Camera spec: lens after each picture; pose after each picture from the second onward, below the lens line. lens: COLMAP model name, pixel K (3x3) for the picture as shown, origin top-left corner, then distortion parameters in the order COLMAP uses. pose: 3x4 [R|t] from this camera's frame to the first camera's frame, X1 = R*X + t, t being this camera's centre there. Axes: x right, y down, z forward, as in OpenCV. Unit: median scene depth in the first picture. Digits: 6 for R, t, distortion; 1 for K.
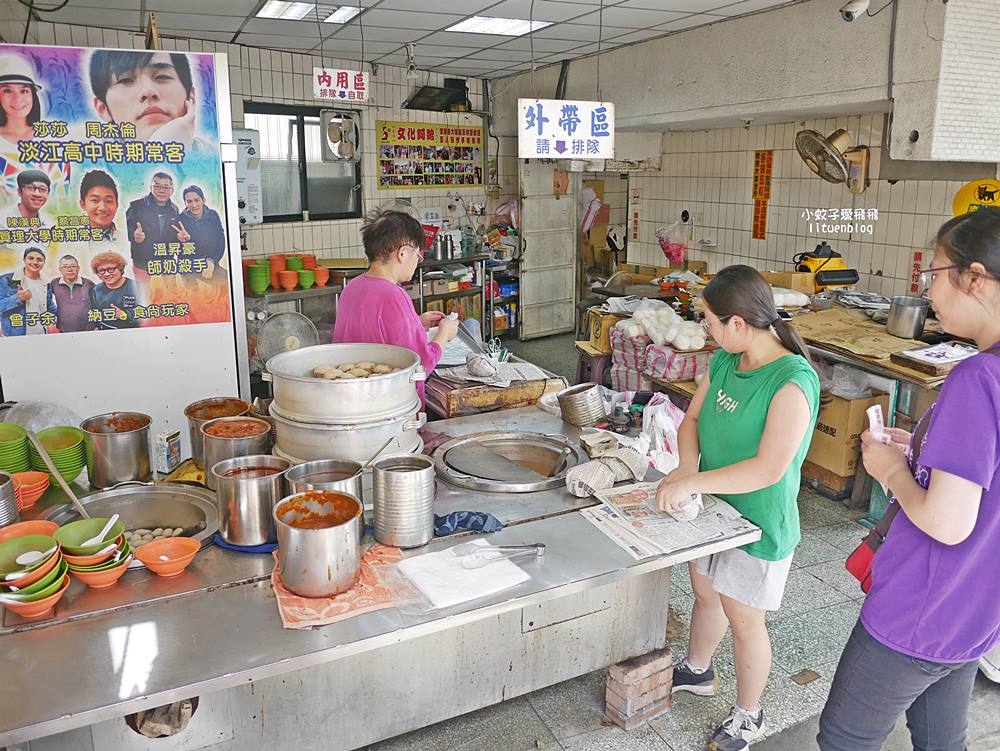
lens RADIAL K [[833.8, 0, 501.1], [0, 833.8, 375.7], [0, 0, 1]] dist [-0.043180, 0.014178]
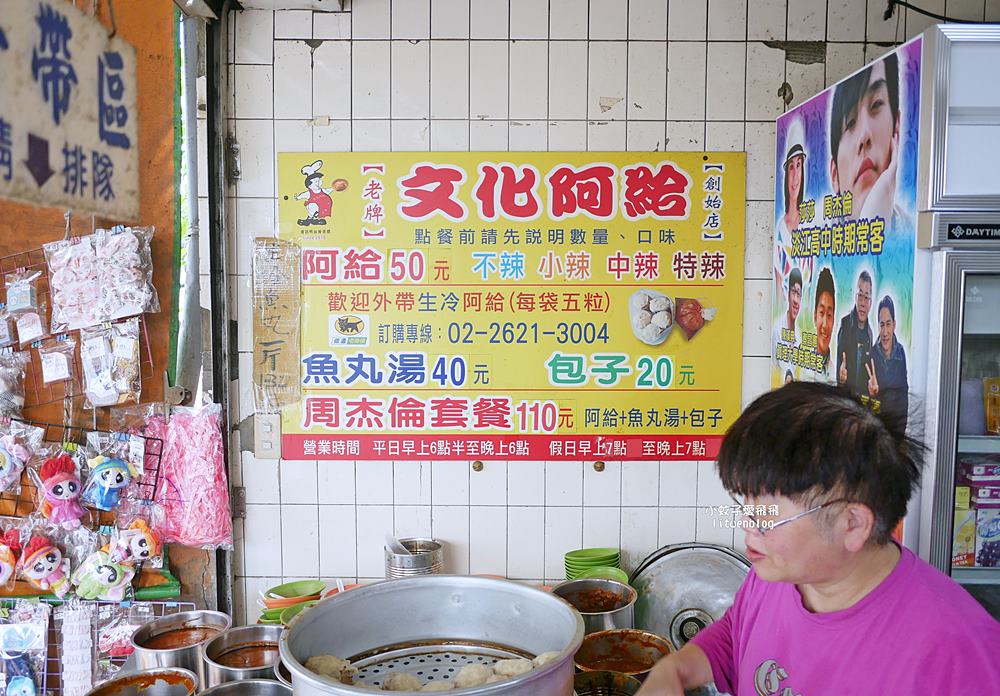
lens RADIAL K [[836.0, 0, 501.3], [0, 836.0, 348.3], [0, 0, 1]] dist [-0.038101, 0.003953]
pose [[-0.408906, 0.076397, -0.909373, 0.217563], [-0.219950, 0.958862, 0.179457, -0.247510], [0.885674, 0.273398, -0.375281, 1.027864]]
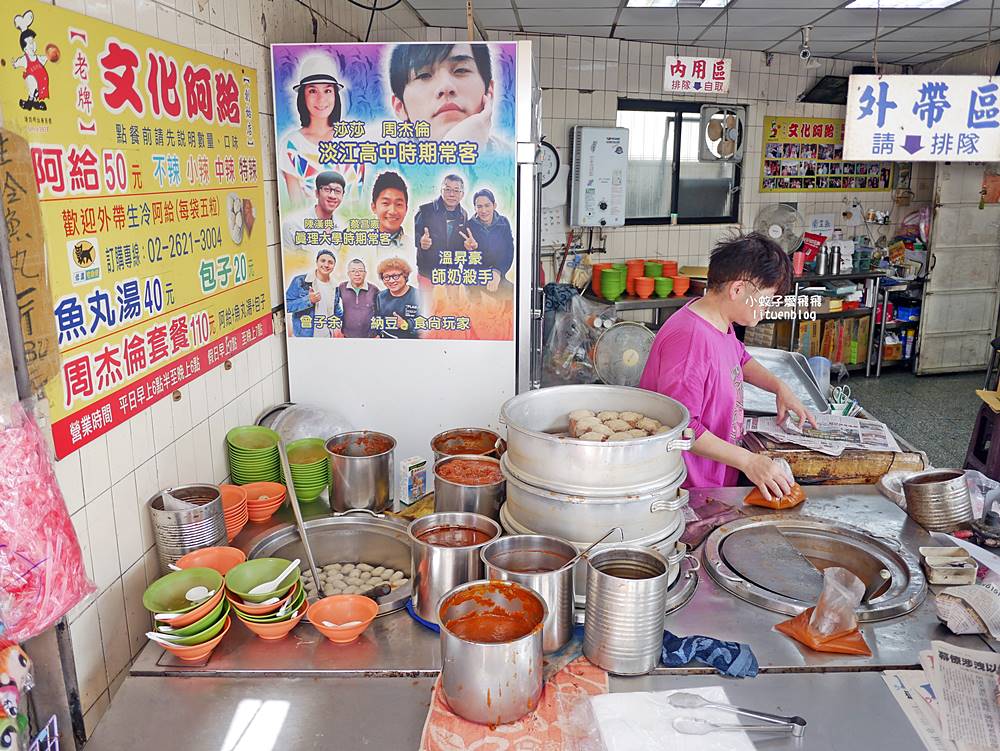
lens RADIAL K [[833.8, 0, 500.4], [0, 833.8, 374.3], [0, 0, 1]] dist [-0.043180, 0.014178]
pose [[0.886909, 0.110663, -0.448492, 0.077675], [-0.110629, 0.993512, 0.026370, -0.056172], [0.448501, 0.026228, 0.893398, 0.205270]]
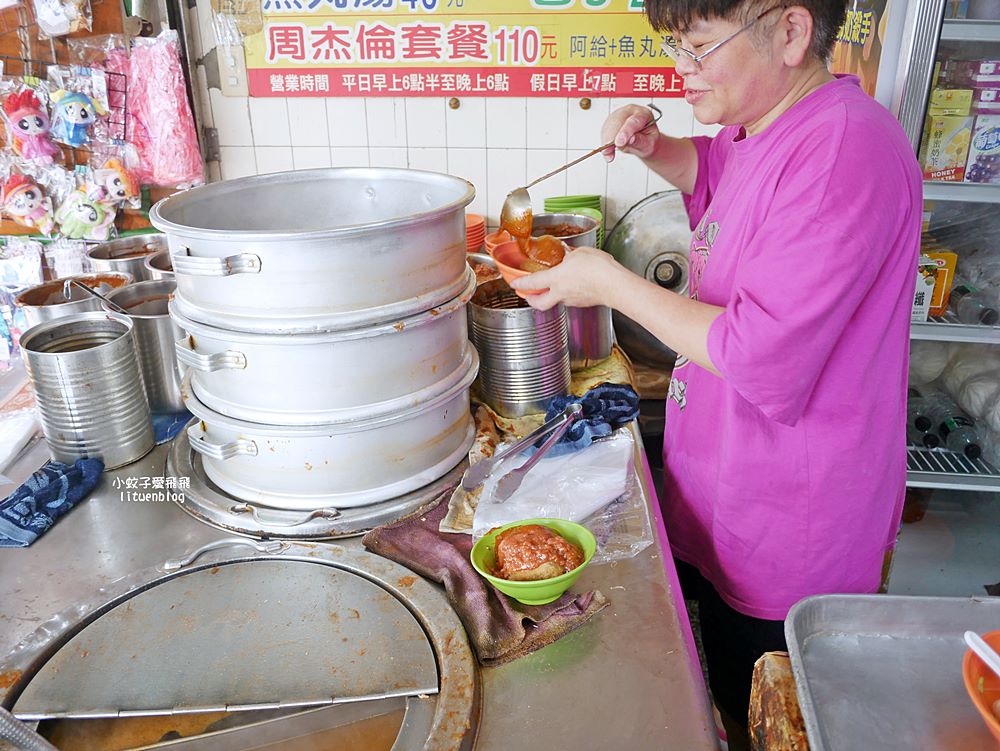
lens RADIAL K [[833.8, 0, 502.1], [0, 833.8, 377.9], [0, 0, 1]] dist [-0.043180, 0.014178]
pose [[-0.499335, 0.366920, -0.784878, 0.155314], [-0.198606, 0.833302, 0.515910, -0.175682], [0.843339, 0.413493, -0.343225, 1.130831]]
